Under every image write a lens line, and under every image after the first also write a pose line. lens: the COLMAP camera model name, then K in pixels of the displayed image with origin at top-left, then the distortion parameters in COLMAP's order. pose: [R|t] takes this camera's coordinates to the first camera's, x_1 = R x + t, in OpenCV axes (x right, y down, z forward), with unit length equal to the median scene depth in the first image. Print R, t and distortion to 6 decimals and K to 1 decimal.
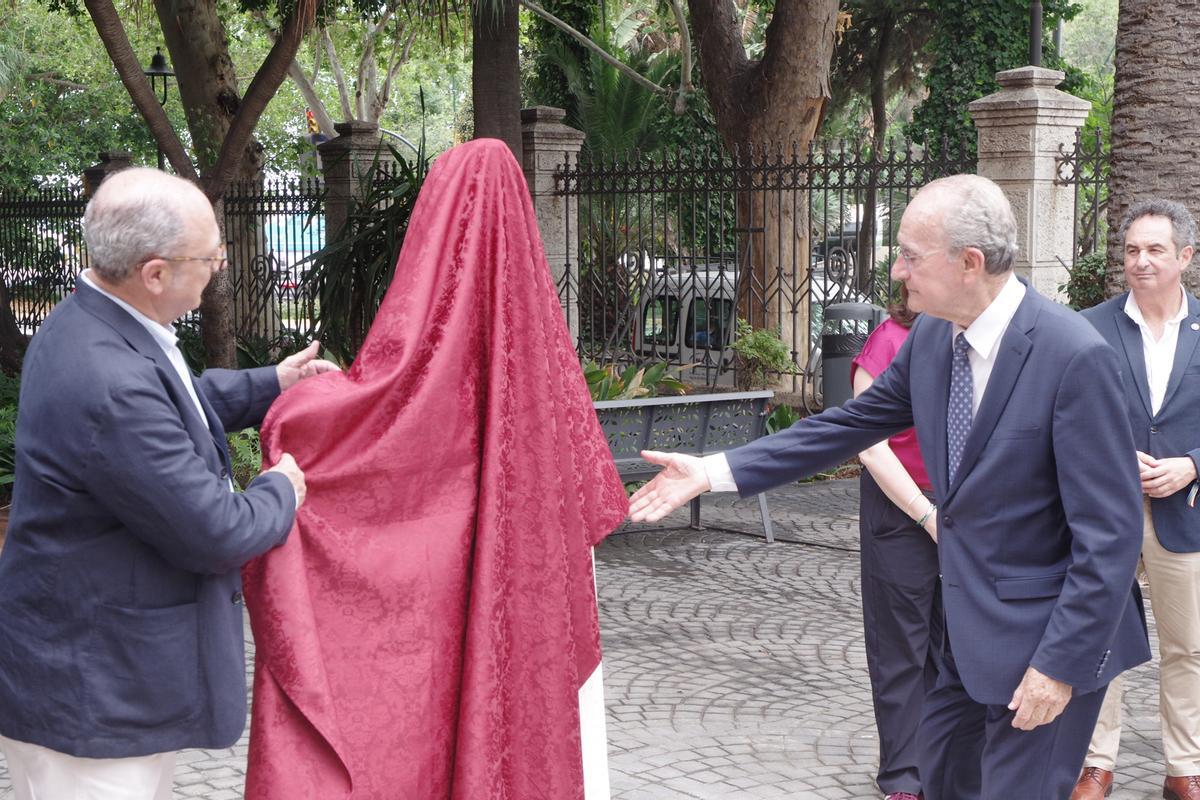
lens RADIAL K [[1904.4, 0, 568.2], [0, 1904.4, 402.2], [0, 0, 1]] dist [0.039310, 0.000000]
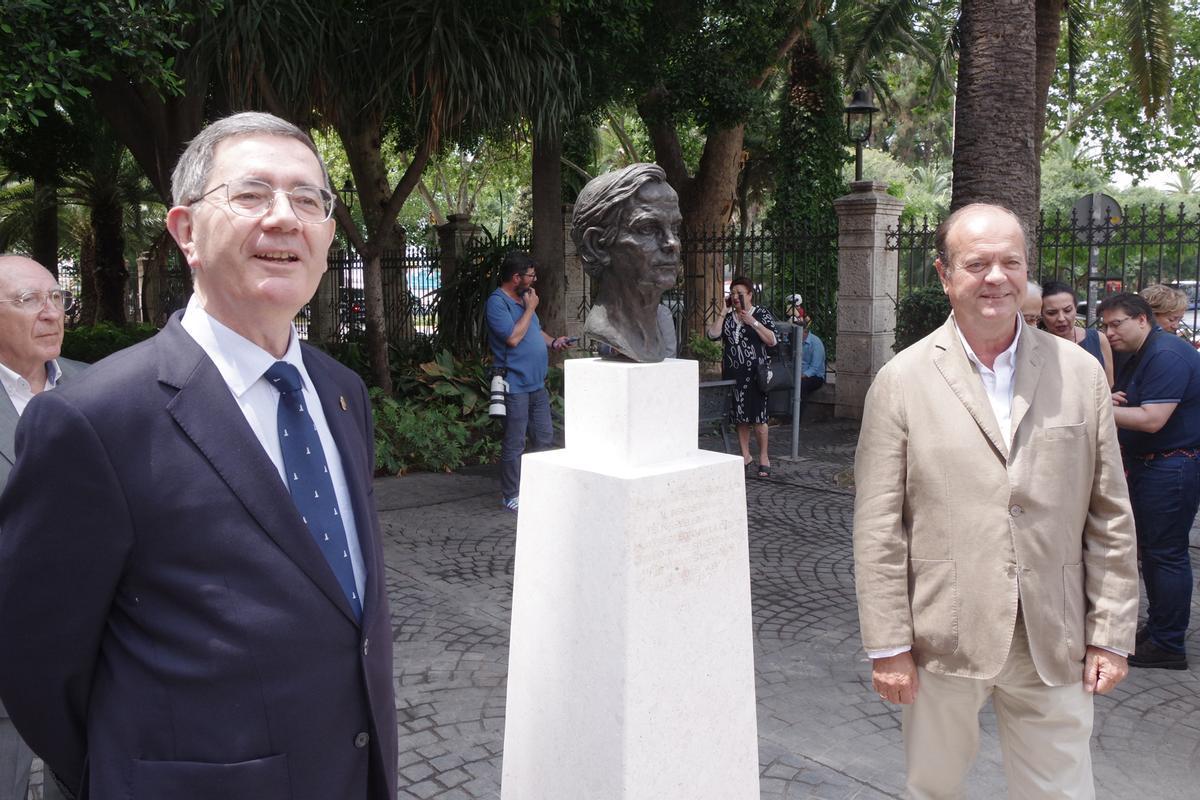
lens RADIAL K [[1007.2, 0, 592.4], [0, 1007.2, 371.2], [0, 0, 1]] dist [-0.107853, 0.059741]
pose [[0.999696, -0.000553, 0.024654, -0.015148], [0.000493, 0.999997, 0.002467, -0.008016], [-0.024655, -0.002454, 0.999693, 0.102814]]
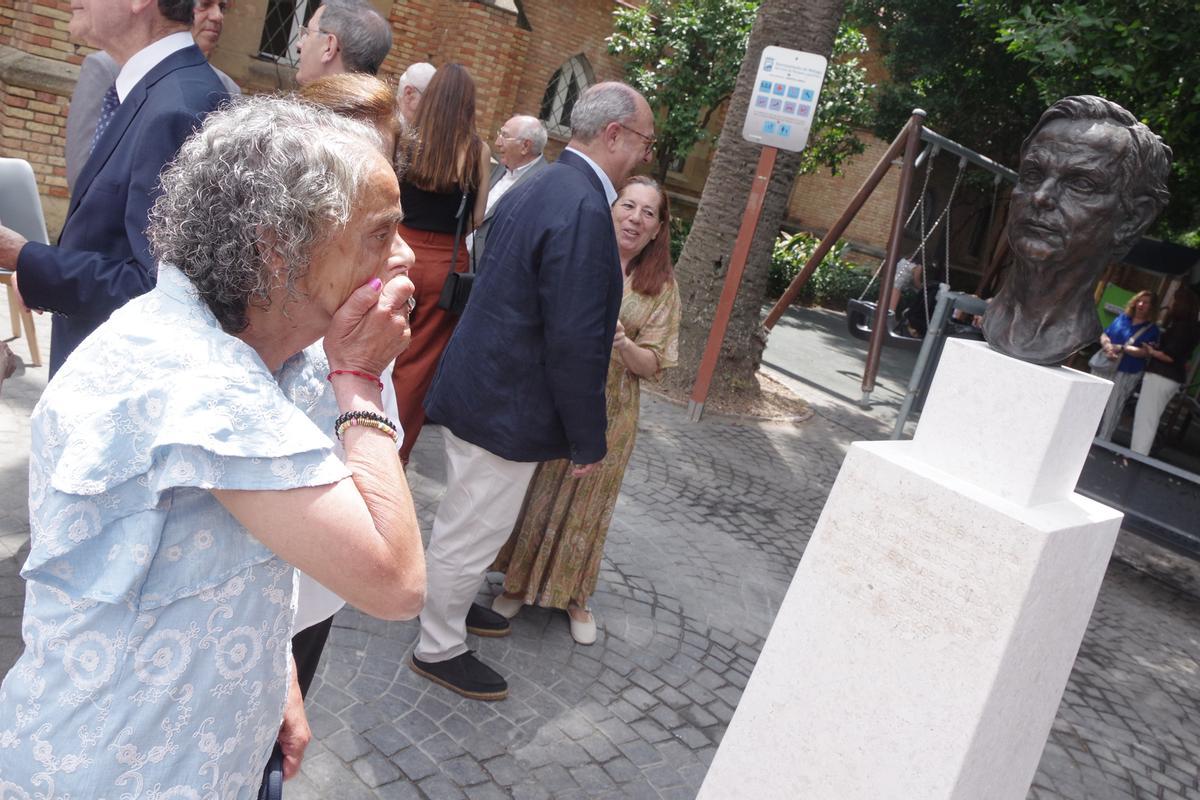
lens RADIAL K [[907.3, 0, 575.0], [0, 907.3, 354.8], [0, 0, 1]] dist [-0.080293, 0.018657]
pose [[0.004146, 0.216601, -0.976252, 0.053468], [-0.333055, 0.920821, 0.202888, -0.011184], [0.942898, 0.324304, 0.075957, 0.162660]]
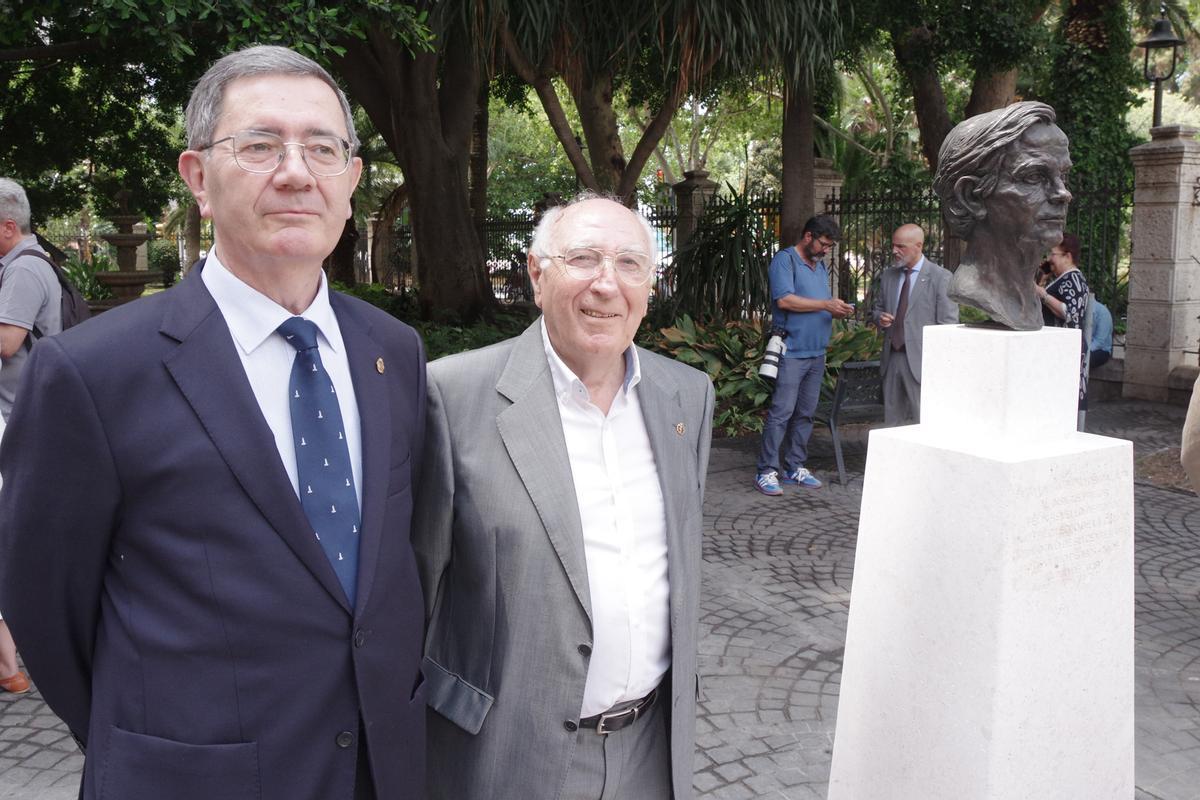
lens RADIAL K [[1062.2, 0, 583.2], [0, 1062.2, 371.1], [0, 0, 1]] dist [-0.098666, 0.072711]
pose [[0.979656, 0.022212, -0.199449, -0.025882], [-0.015386, 0.999244, 0.035709, -0.007768], [0.200092, -0.031914, 0.979257, 0.105340]]
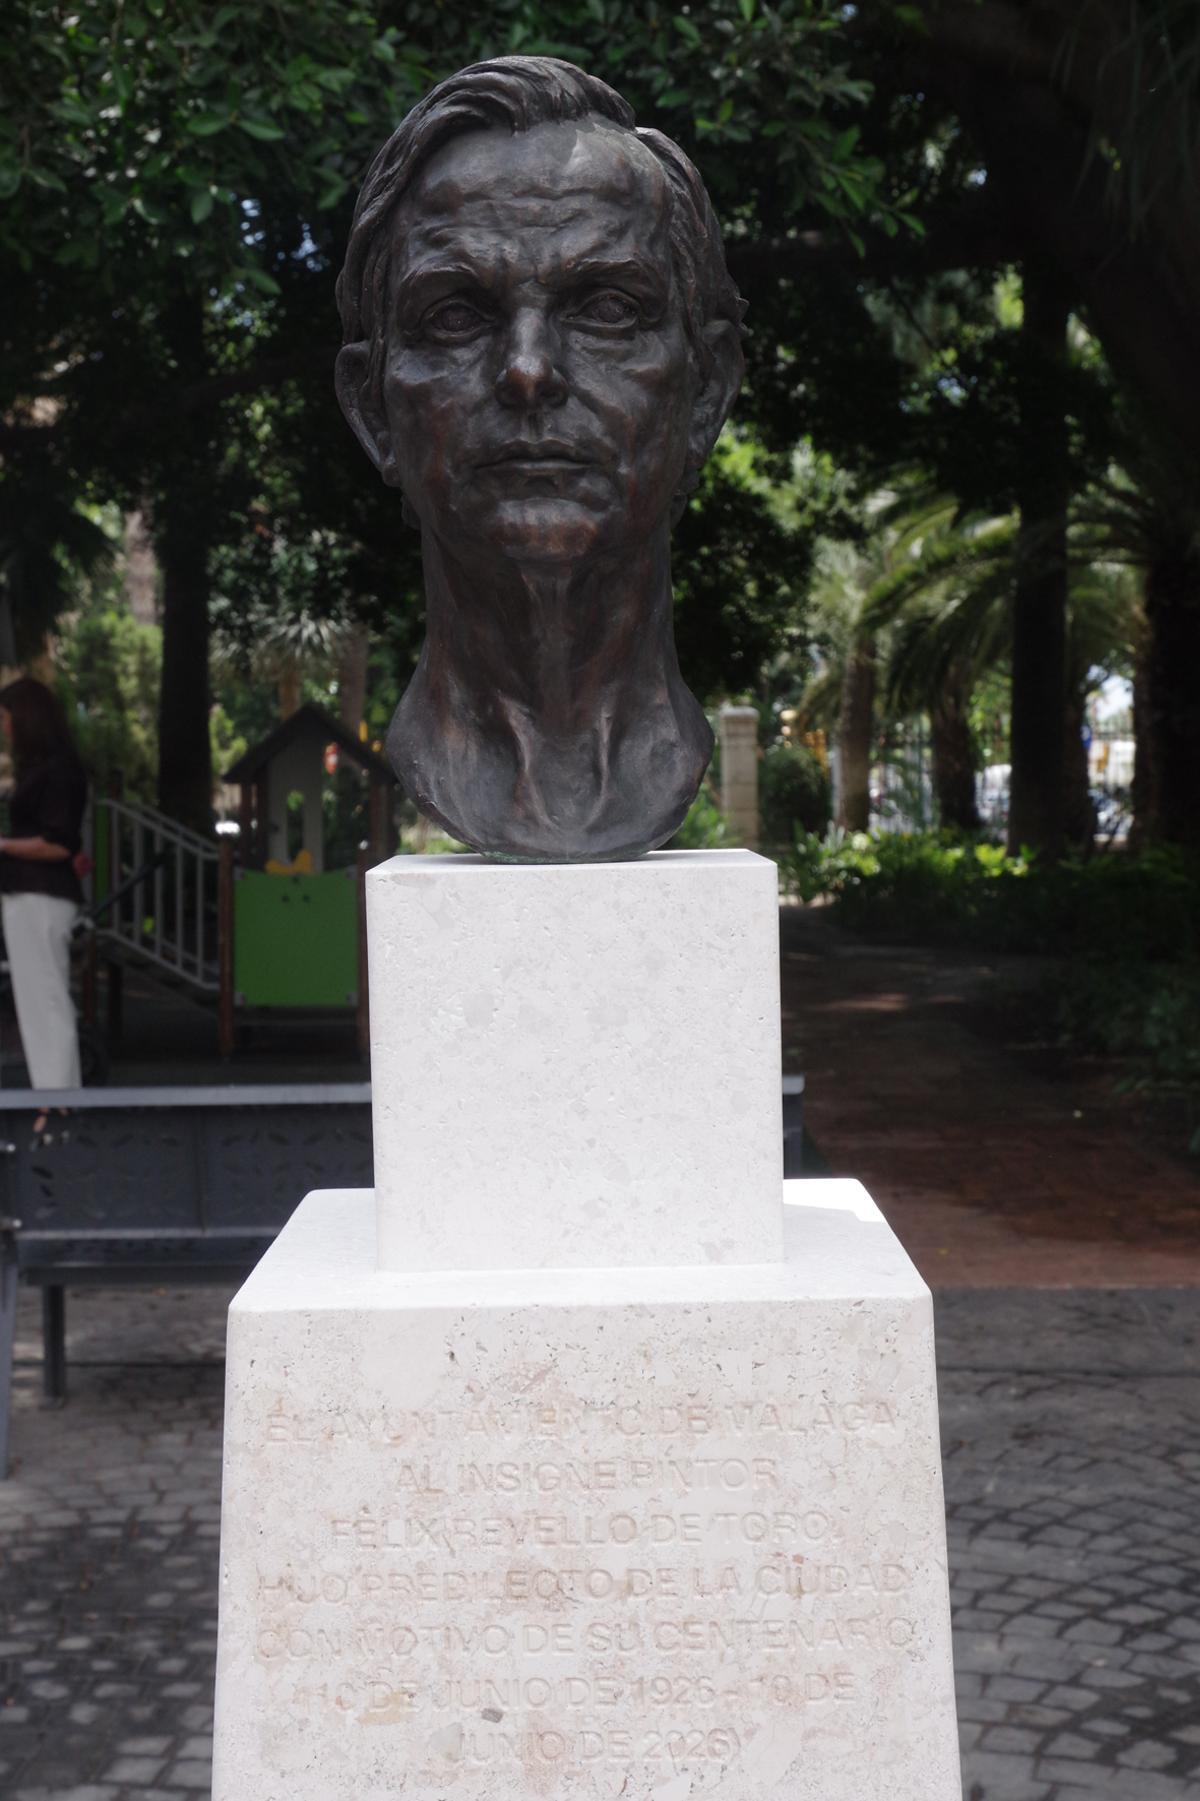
lens RADIAL K [[2579.0, 0, 532.1], [0, 2579.0, 936.8], [0, 0, 1]] dist [-0.027390, 0.000000]
pose [[0.762112, 0.030747, -0.646715, 0.030860], [-0.040312, 0.999187, -0.000001, -0.006855], [0.646189, 0.026072, 0.762732, 0.150437]]
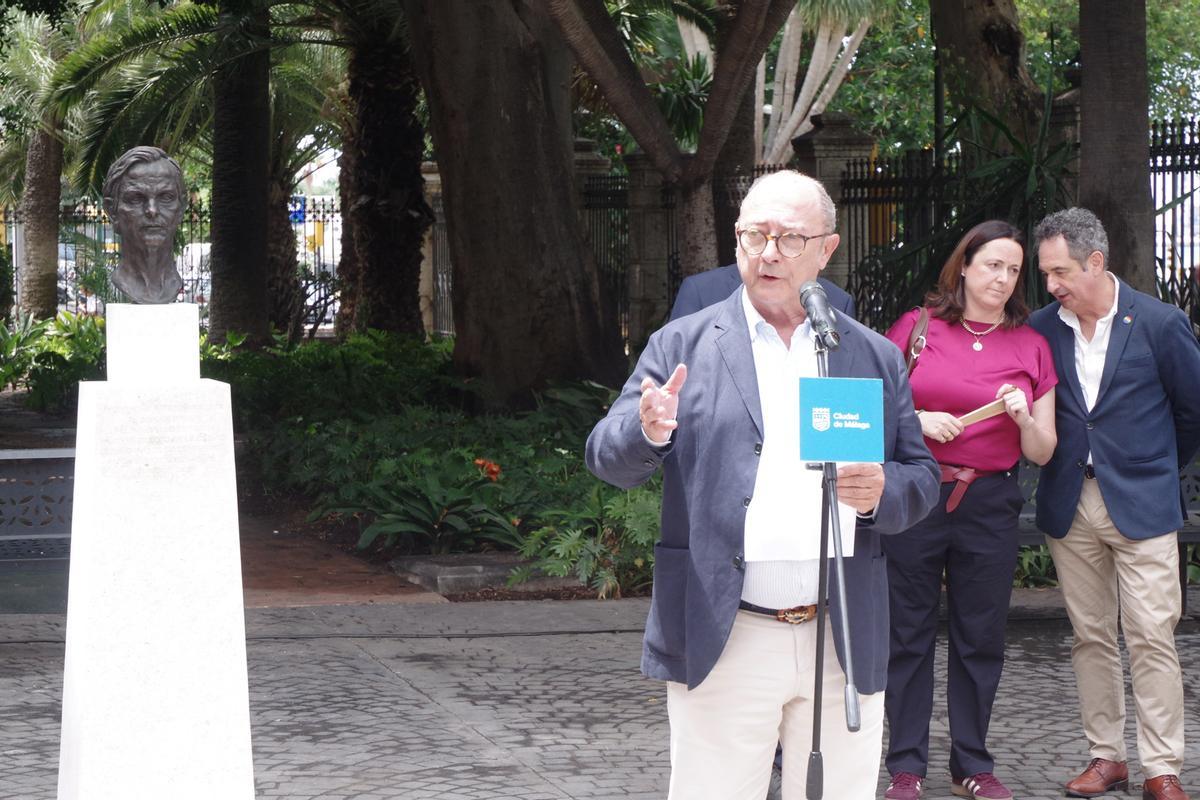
lens RADIAL K [[3041.7, 0, 618.2], [0, 3041.7, 331.3], [0, 0, 1]] dist [0.287483, 0.000000]
pose [[0.925758, 0.008796, -0.378014, 0.176814], [-0.029129, 0.998417, -0.048105, 0.010028], [0.376993, 0.055545, 0.924549, -0.111492]]
